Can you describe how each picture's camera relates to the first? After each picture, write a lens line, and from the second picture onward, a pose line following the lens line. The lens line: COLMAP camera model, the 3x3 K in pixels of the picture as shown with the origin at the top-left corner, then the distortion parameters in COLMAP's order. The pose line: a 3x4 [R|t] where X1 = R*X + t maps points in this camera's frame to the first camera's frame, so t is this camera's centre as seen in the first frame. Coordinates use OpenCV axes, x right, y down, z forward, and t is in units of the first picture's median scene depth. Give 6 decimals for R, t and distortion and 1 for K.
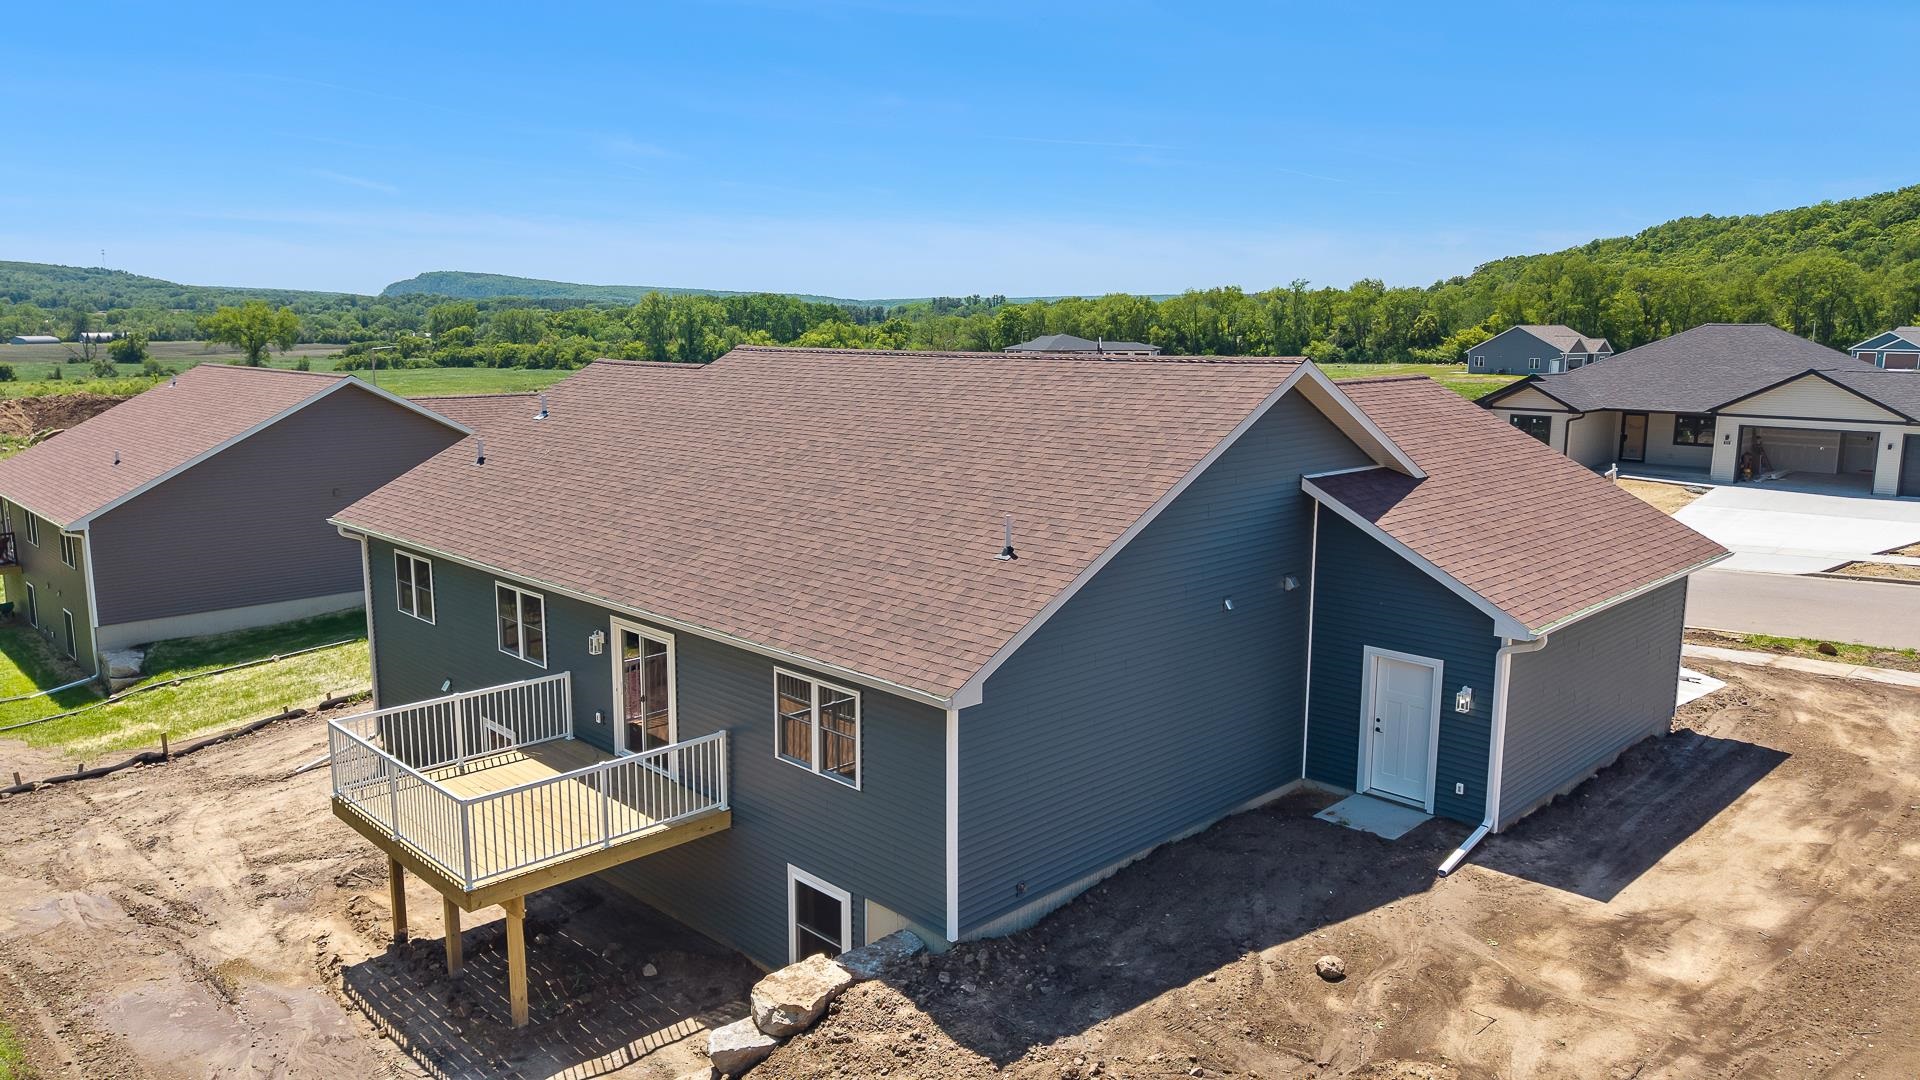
lens RADIAL K [[1295.9, 0, 960.0], [0, 1295.9, 540.0], [0, 0, 1]] dist [0.012397, -0.005305]
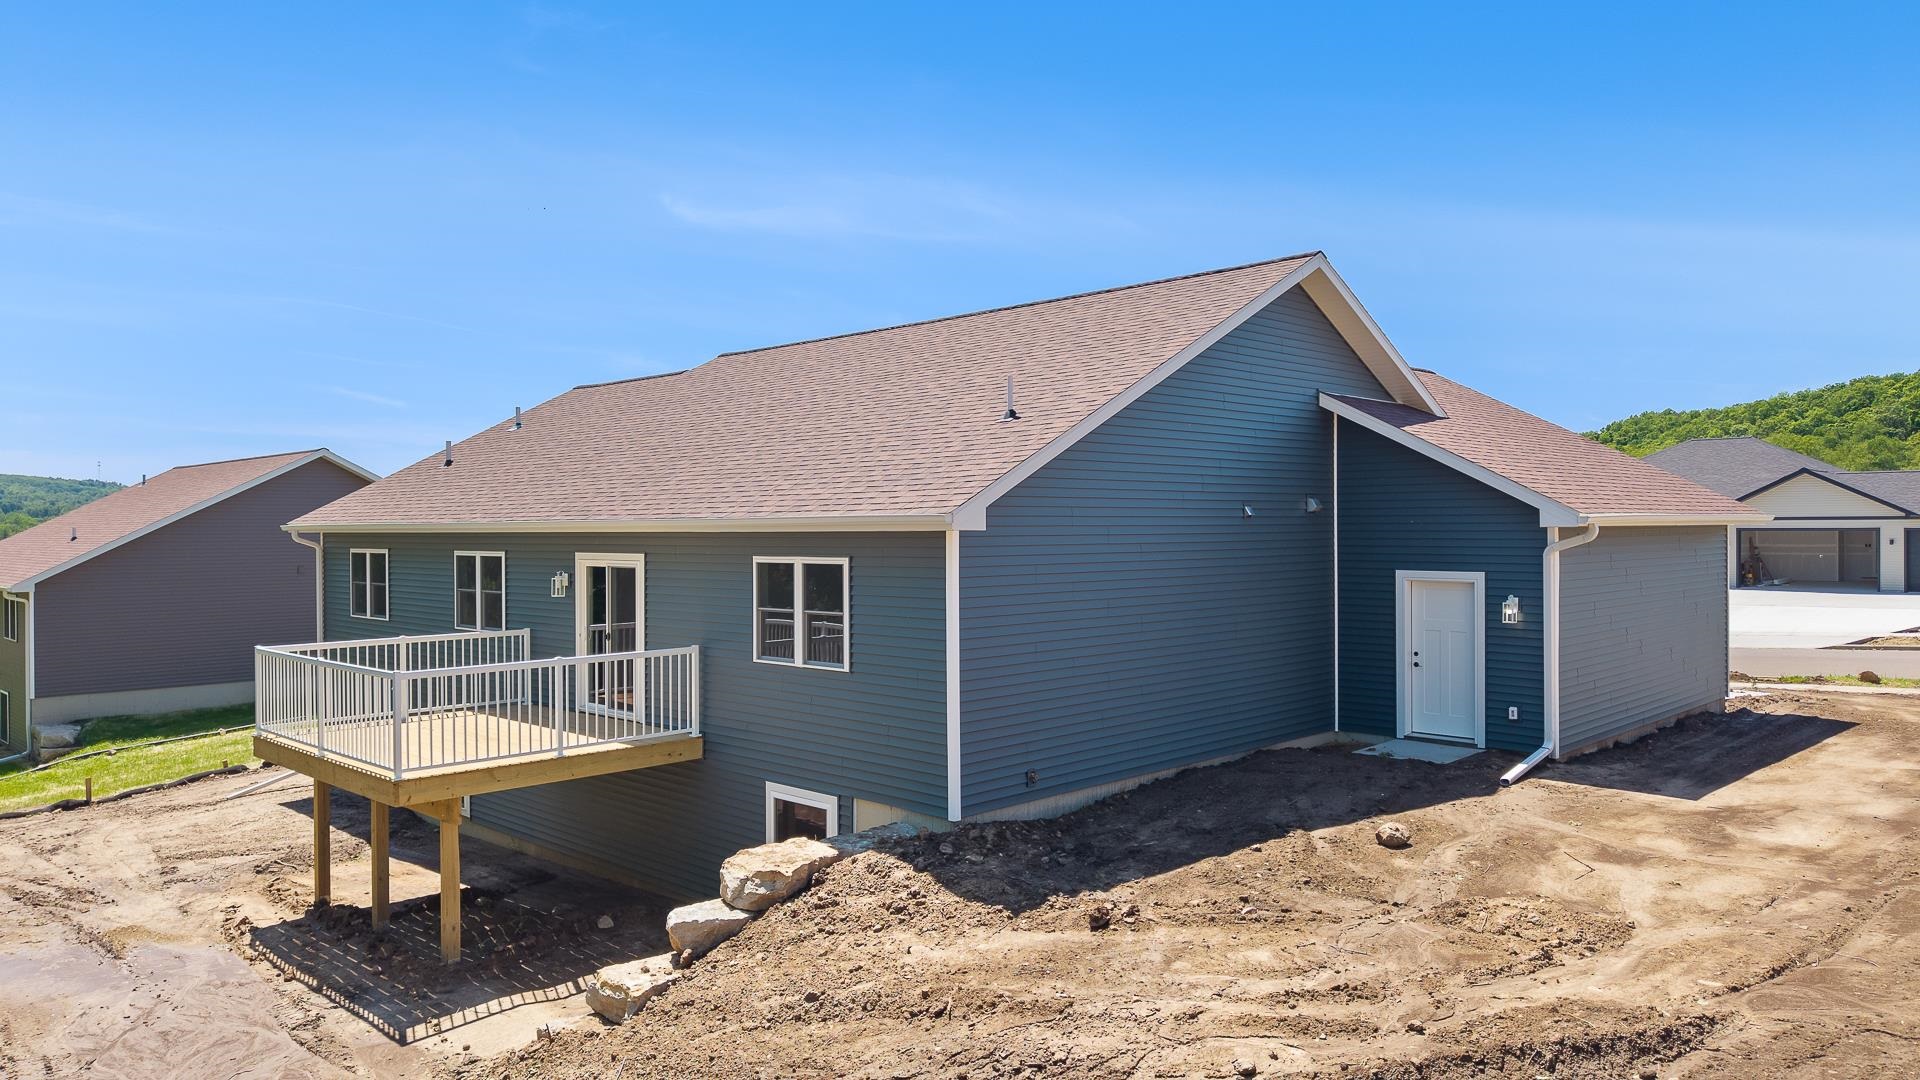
lens RADIAL K [[1295.9, 0, 960.0], [0, 1295.9, 540.0], [0, 0, 1]] dist [0.012397, -0.005305]
pose [[0.999889, -0.009356, 0.011607, -0.009229], [0.011044, 0.987833, -0.155128, 0.221749], [-0.010014, 0.155239, 0.987826, 0.100078]]
